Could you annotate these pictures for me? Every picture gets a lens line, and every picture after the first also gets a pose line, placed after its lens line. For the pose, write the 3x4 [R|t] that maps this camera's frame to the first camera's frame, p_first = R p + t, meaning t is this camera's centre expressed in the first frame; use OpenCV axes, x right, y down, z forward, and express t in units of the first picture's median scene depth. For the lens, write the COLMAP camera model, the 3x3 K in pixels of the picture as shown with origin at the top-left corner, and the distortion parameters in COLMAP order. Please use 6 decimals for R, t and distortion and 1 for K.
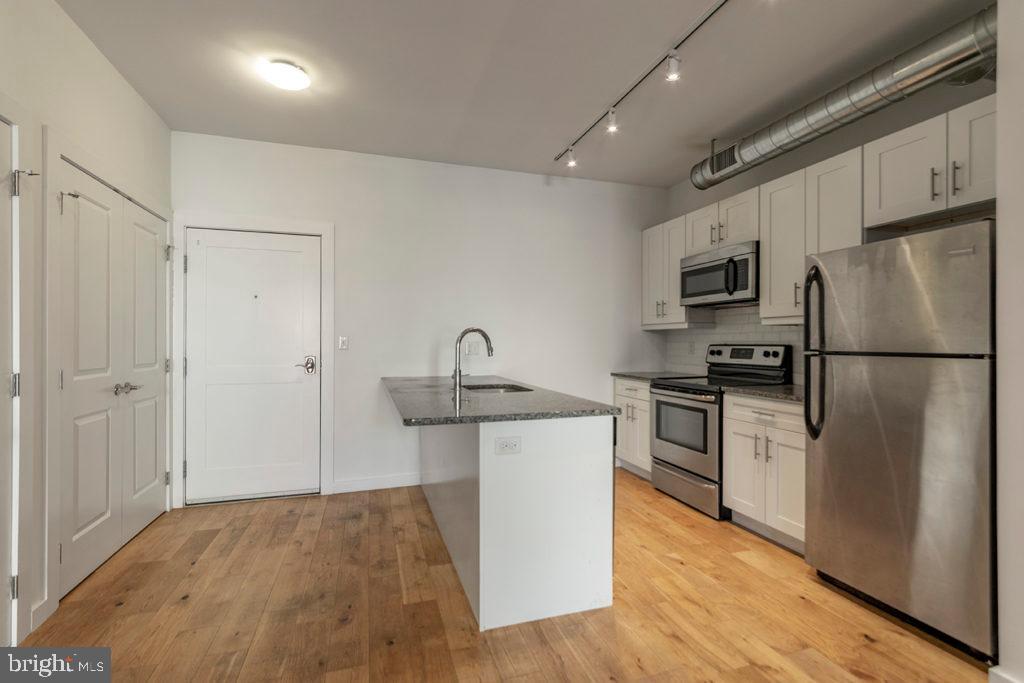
lens RADIAL K [[453.2, 0, 508.2], [0, 453.2, 341.7], [0, 0, 1]] dist [-0.000750, -0.000093]
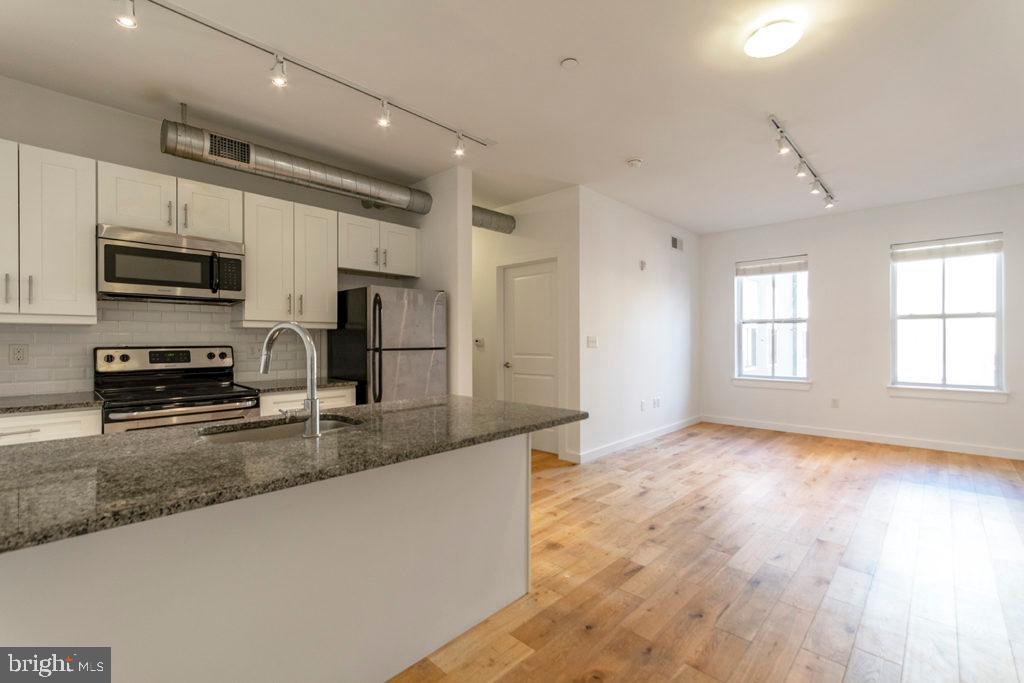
lens RADIAL K [[453.2, 0, 508.2], [0, 453.2, 341.7], [0, 0, 1]] dist [-0.000750, -0.000093]
pose [[-0.480066, -0.004710, 0.877220, -0.636226], [0.000345, 0.999984, 0.005558, -0.008807], [-0.877232, 0.002971, -0.480057, 0.967317]]
